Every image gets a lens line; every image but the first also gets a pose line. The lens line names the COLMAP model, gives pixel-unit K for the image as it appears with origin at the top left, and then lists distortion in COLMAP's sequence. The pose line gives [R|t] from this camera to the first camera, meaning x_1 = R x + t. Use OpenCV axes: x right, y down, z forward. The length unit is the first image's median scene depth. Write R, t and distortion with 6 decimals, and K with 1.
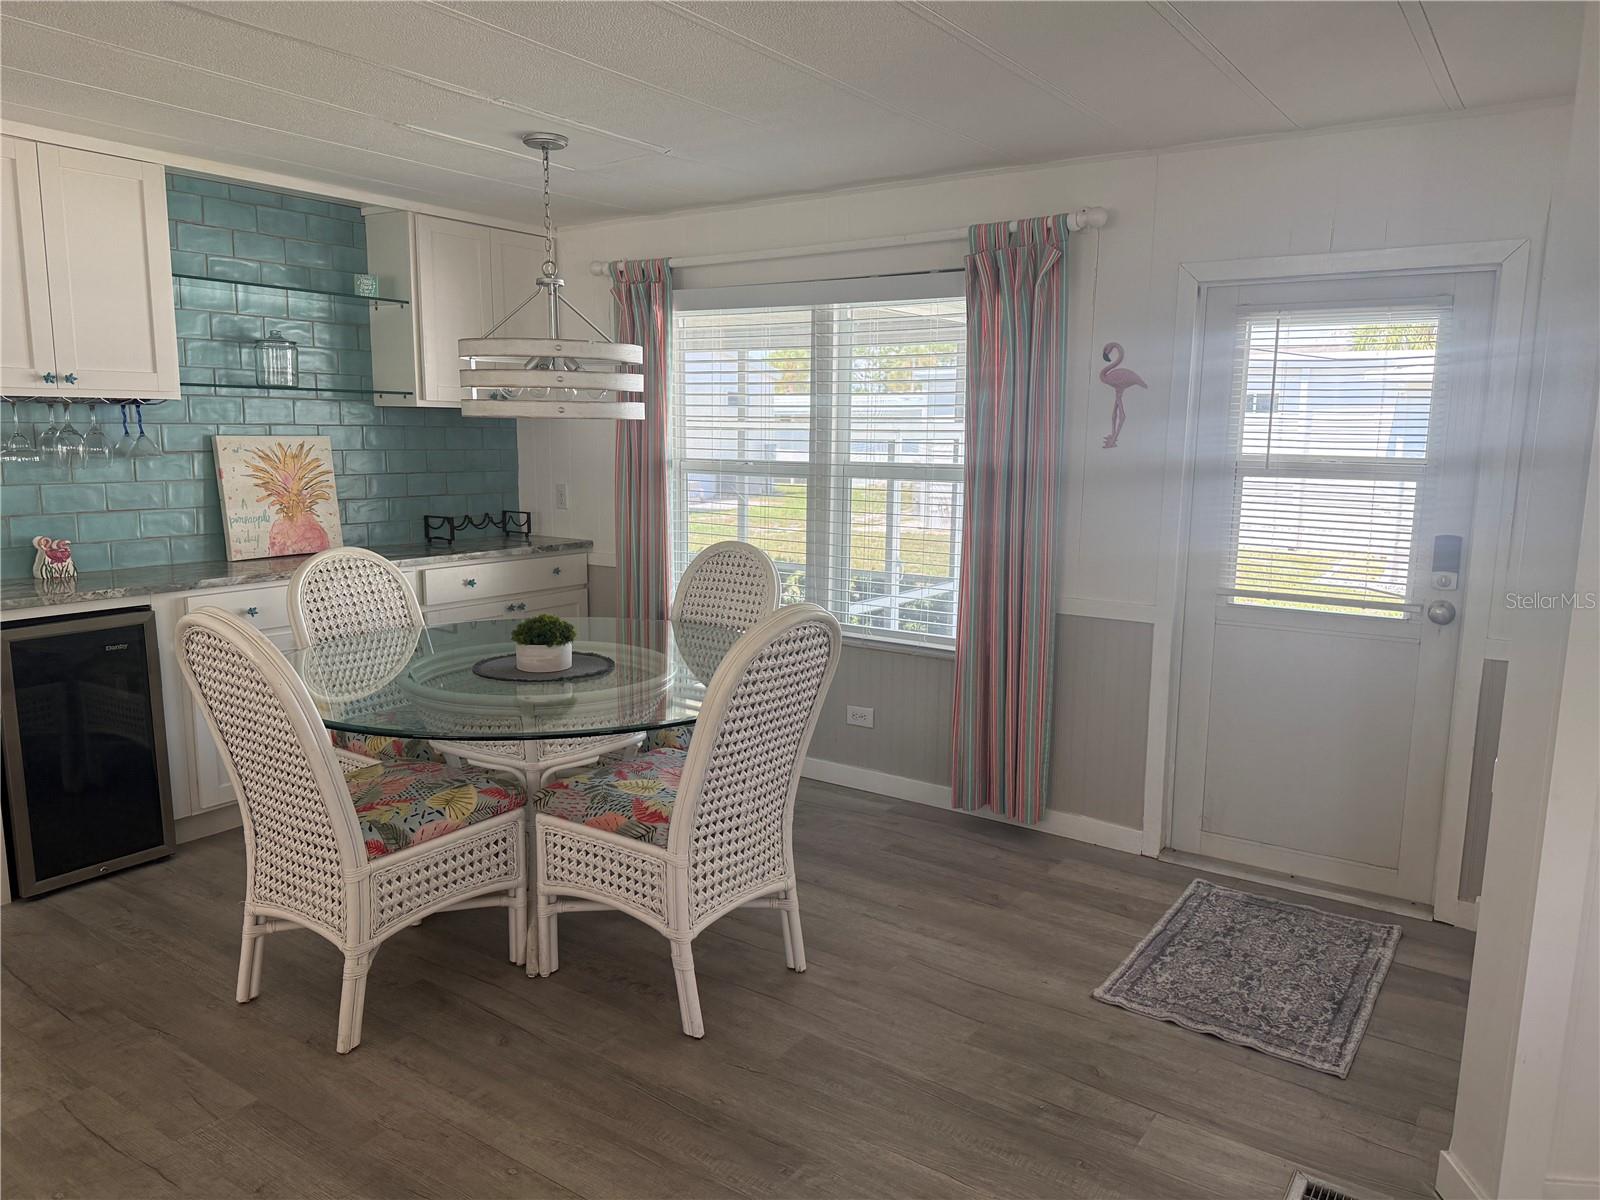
lens RADIAL K [[1121.2, 0, 798.5], [0, 1121.2, 607.0], [0, 0, 1]] dist [0.096352, -0.143083]
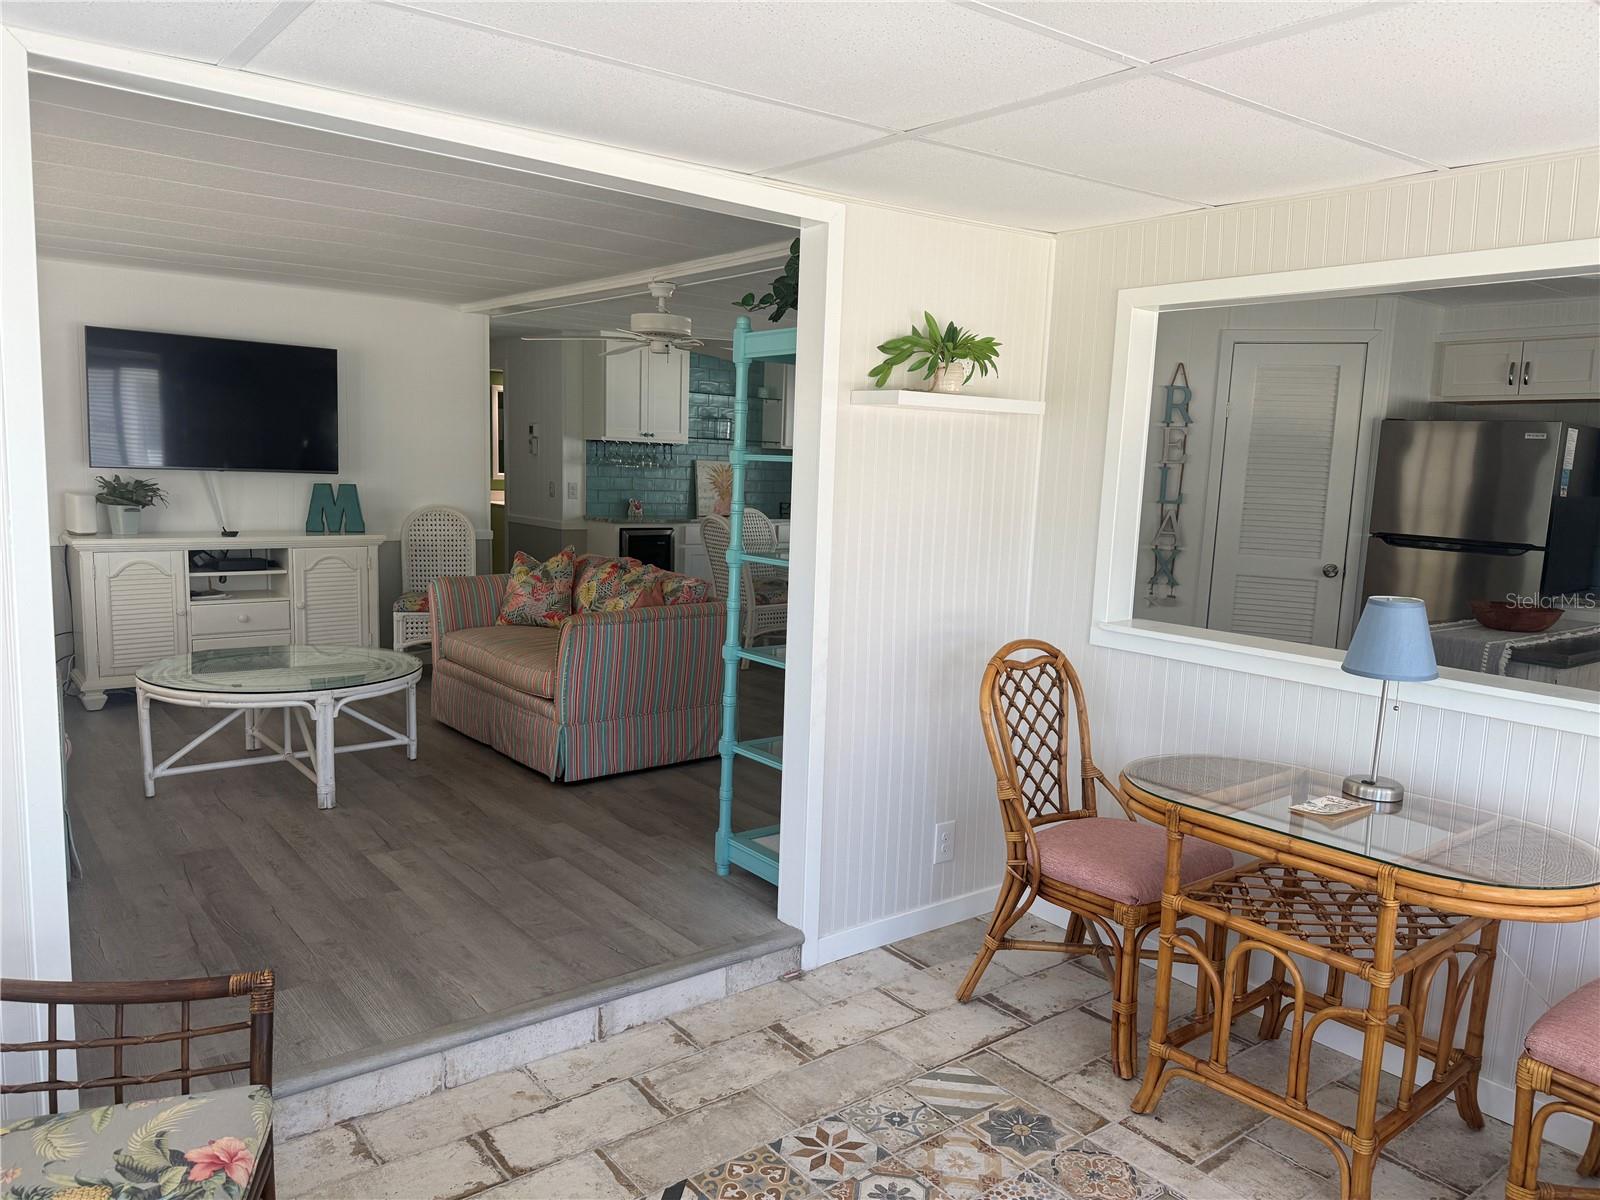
lens RADIAL K [[1121.2, 0, 798.5], [0, 1121.2, 607.0], [0, 0, 1]] dist [0.096352, -0.143083]
pose [[0.955882, 0.058658, -0.287835, 0.358937], [-0.068872, 0.997300, -0.025481, 0.192768], [0.285563, 0.044180, 0.957341, -1.120397]]
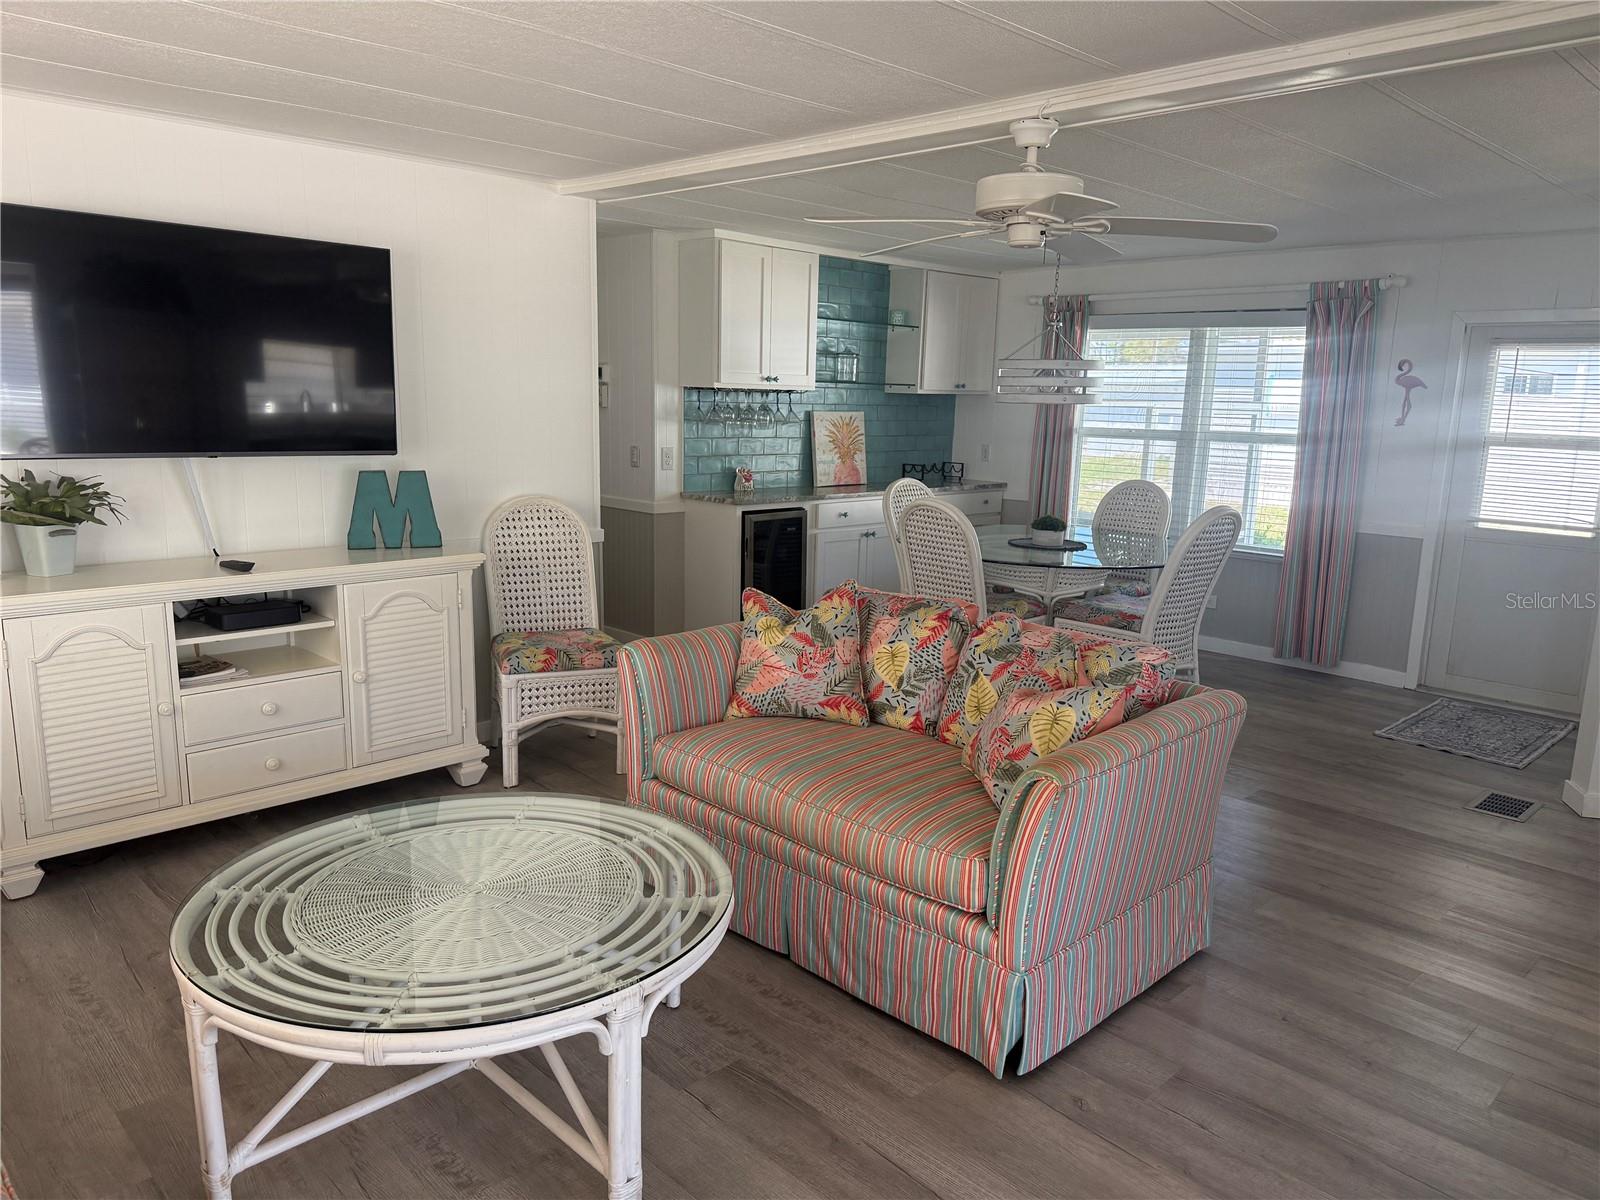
lens RADIAL K [[1121.2, 0, 798.5], [0, 1121.2, 607.0], [0, 0, 1]] dist [0.096352, -0.143083]
pose [[0.982166, 0.047097, -0.182021, -0.229201], [-0.042195, 0.998637, 0.030711, 0.092348], [0.183219, -0.022483, 0.982815, -0.671094]]
